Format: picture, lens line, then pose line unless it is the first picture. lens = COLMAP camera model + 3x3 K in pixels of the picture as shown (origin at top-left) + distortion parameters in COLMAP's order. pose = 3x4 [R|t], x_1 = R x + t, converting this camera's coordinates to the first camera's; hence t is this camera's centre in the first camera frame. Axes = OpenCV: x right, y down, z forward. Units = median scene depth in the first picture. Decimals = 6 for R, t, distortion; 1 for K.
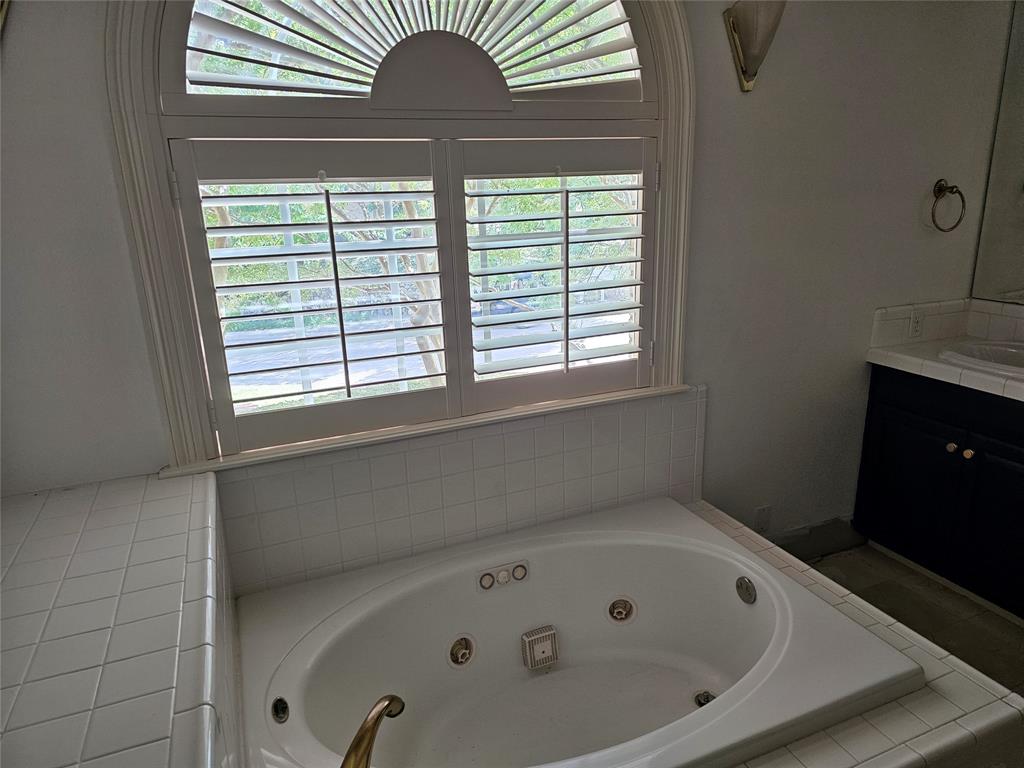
lens RADIAL K [[683.6, 0, 519.8], [0, 683.6, 393.5], [0, 0, 1]] dist [0.097381, -0.107312]
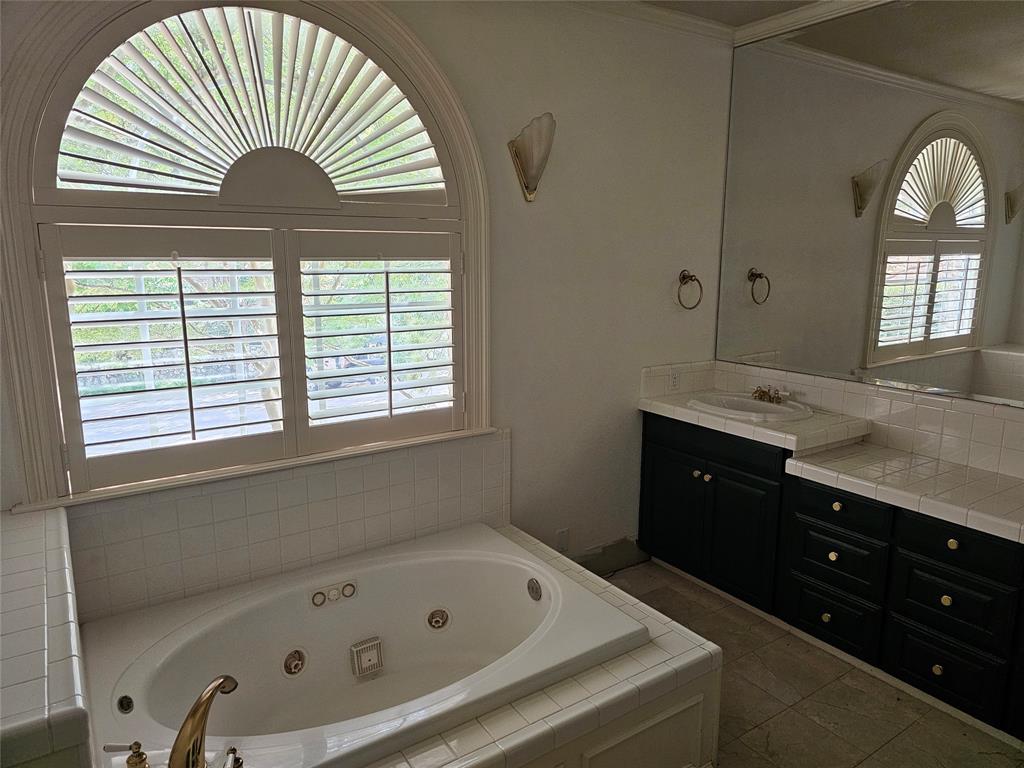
lens RADIAL K [[684.5, 0, 516.4], [0, 684.5, 384.4], [0, 0, 1]] dist [0.092323, -0.105055]
pose [[0.981702, -0.005184, 0.190352, 0.058905], [0.025492, 0.994209, -0.104393, 0.044954], [-0.188709, 0.107335, 0.976150, -0.239855]]
